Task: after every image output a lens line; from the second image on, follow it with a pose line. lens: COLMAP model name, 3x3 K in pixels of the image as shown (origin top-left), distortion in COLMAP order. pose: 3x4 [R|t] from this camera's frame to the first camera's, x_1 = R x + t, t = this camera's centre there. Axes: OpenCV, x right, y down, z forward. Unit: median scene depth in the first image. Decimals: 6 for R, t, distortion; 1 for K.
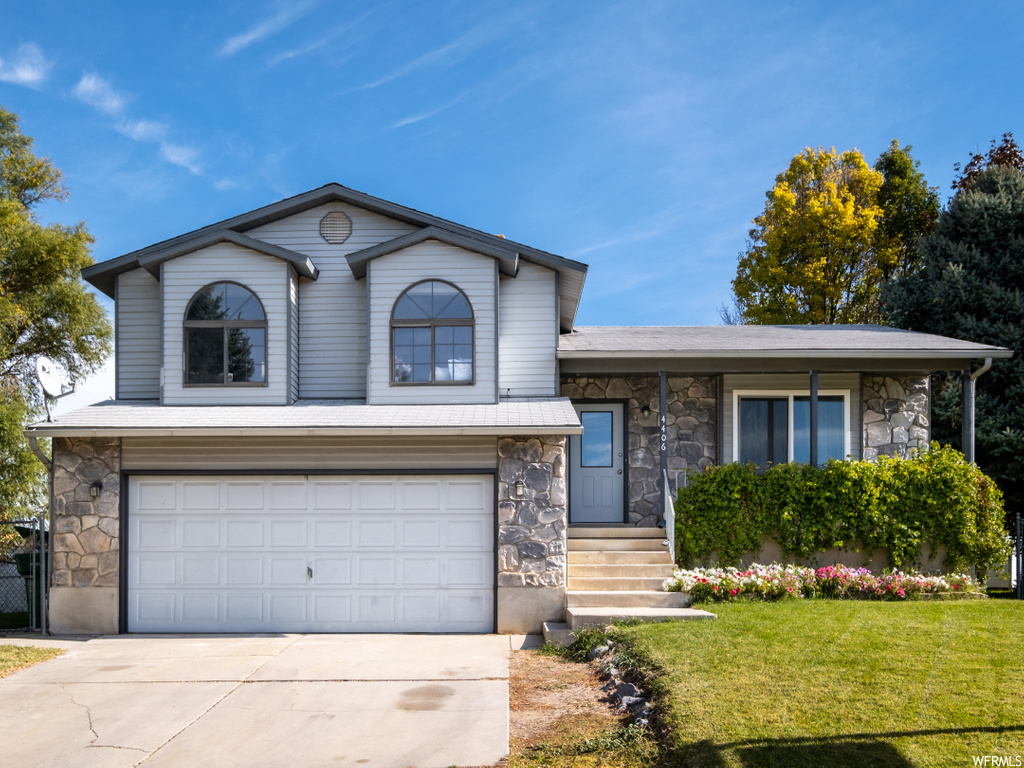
lens RADIAL K [[803.2, 0, 512.0], [0, 803.2, 384.0], [0, 0, 1]] dist [0.003120, 0.000171]
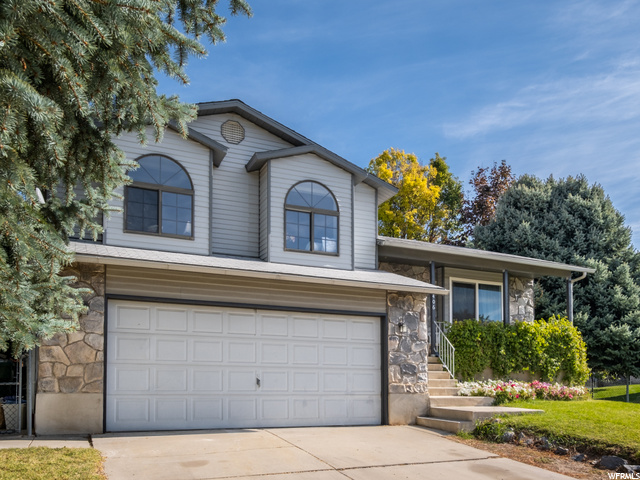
lens RADIAL K [[474.7, 0, 320.2], [0, 474.7, 272.1], [0, 0, 1]] dist [-0.000046, -0.000063]
pose [[0.918314, 0.098412, 0.383425, -0.469226], [-0.097979, 0.994973, -0.020712, 0.058765], [-0.383536, -0.018548, 0.923340, 0.236598]]
